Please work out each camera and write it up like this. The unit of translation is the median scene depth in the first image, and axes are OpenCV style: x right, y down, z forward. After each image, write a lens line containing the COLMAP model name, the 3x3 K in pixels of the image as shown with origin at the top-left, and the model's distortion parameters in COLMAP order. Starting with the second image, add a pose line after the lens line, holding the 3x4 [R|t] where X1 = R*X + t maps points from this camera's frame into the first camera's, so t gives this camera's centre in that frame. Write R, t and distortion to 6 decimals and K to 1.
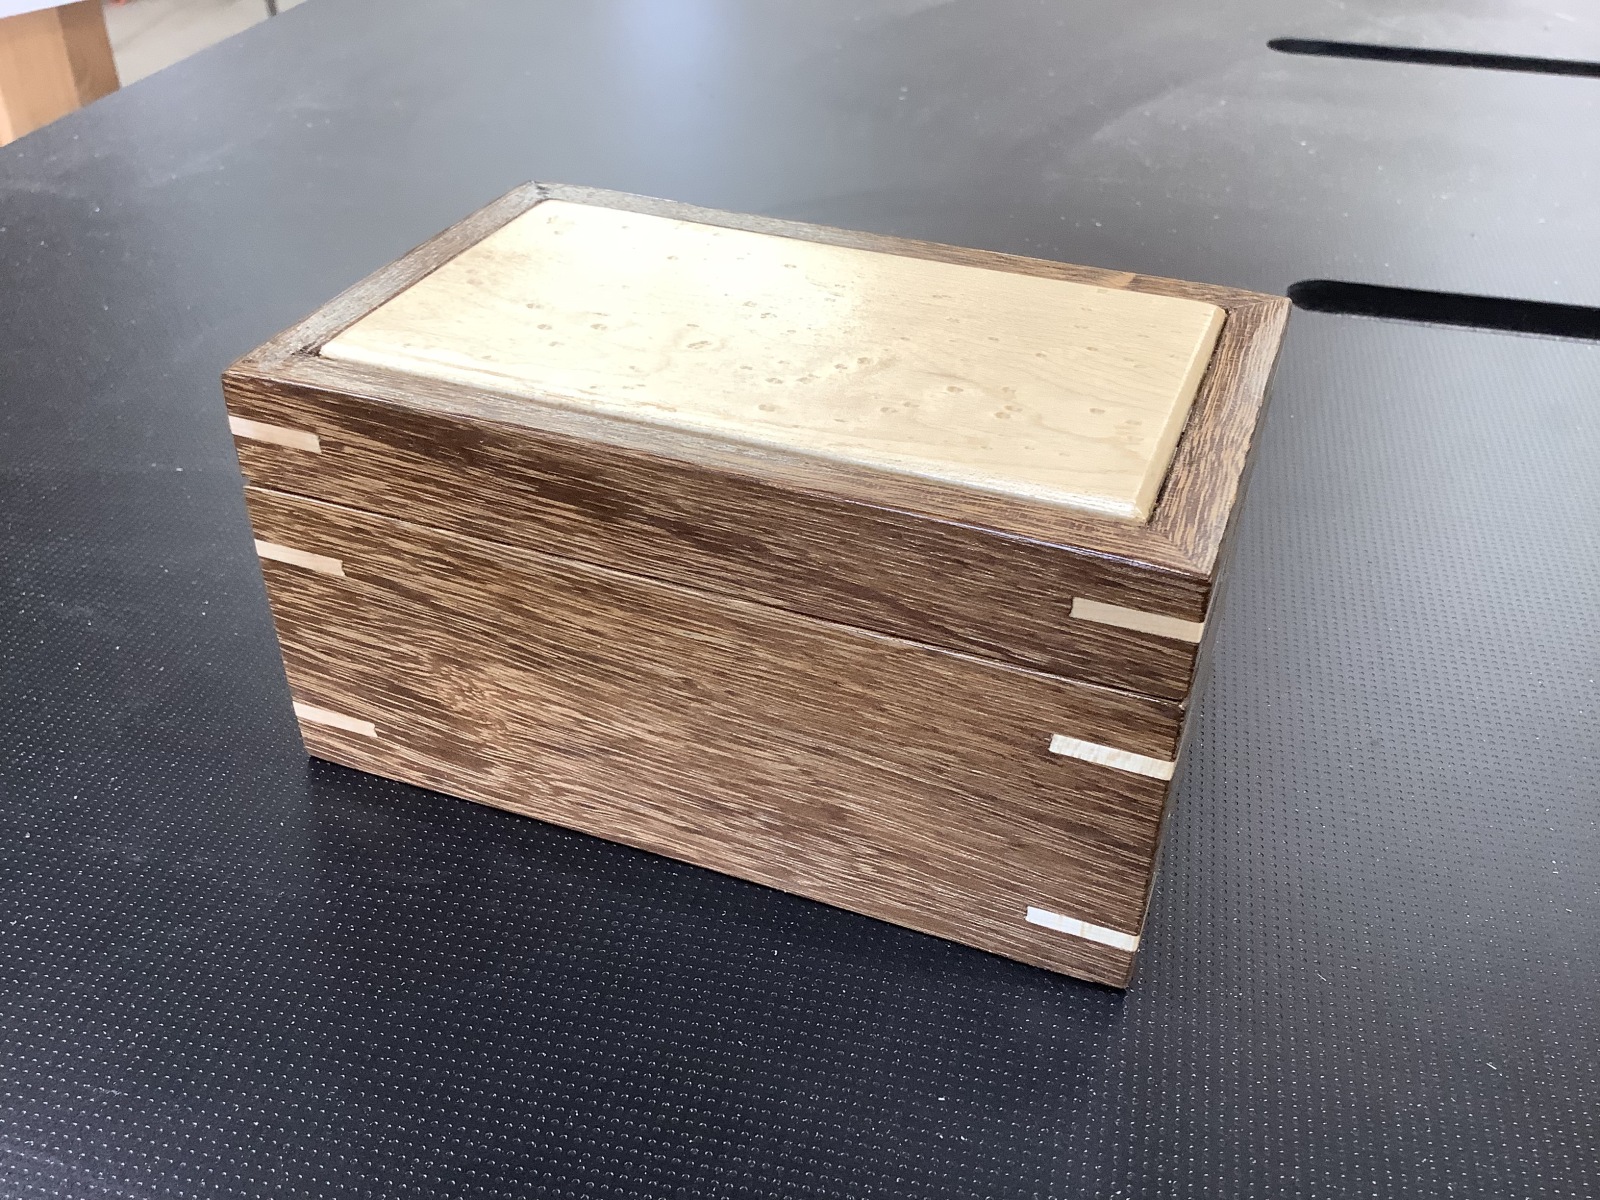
lens RADIAL K [[1456.1, 0, 791.7], [0, 1456.1, 598.9], [0, 0, 1]] dist [0.103060, -0.003327]
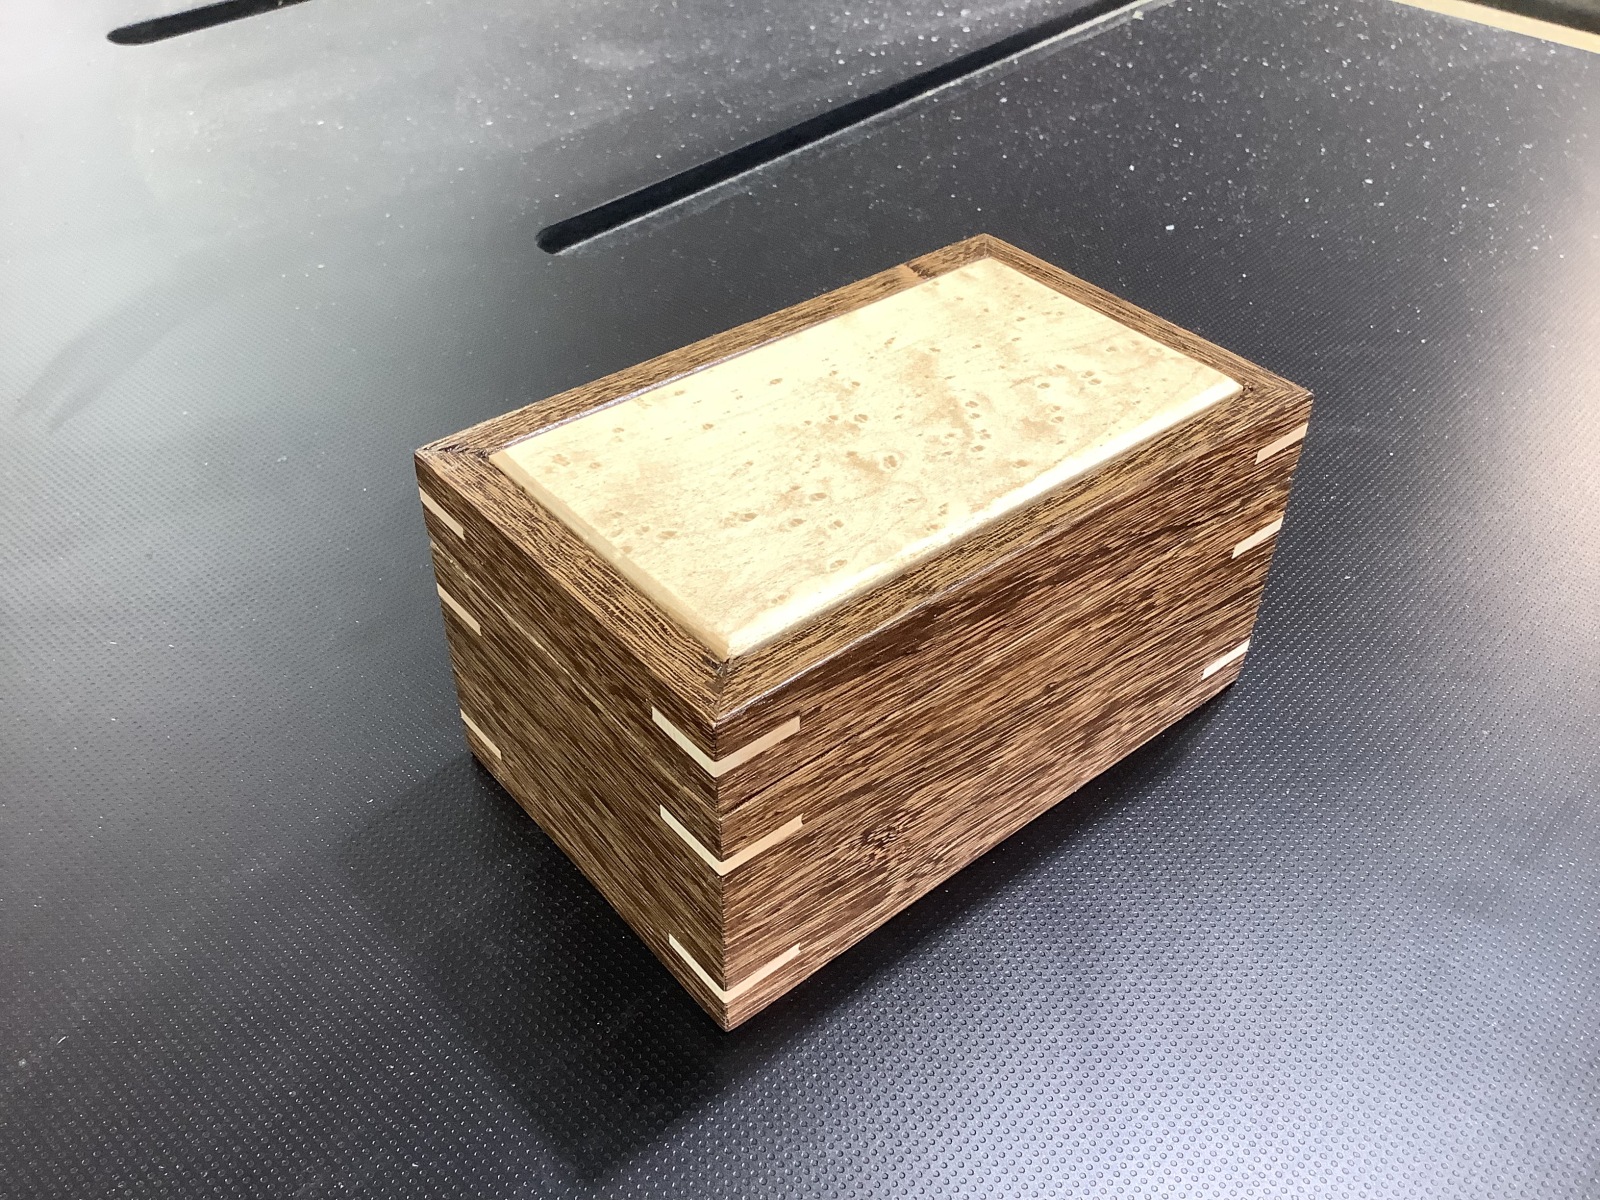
lens RADIAL K [[1456.1, 0, 791.7], [0, 1456.1, 598.9], [0, 0, 1]] dist [0.103060, -0.003327]
pose [[0.484742, -0.556276, 0.674968, -0.934064], [0.494880, 0.810727, 0.312754, -0.480896], [-0.721192, 0.182423, 0.668284, 0.297122]]
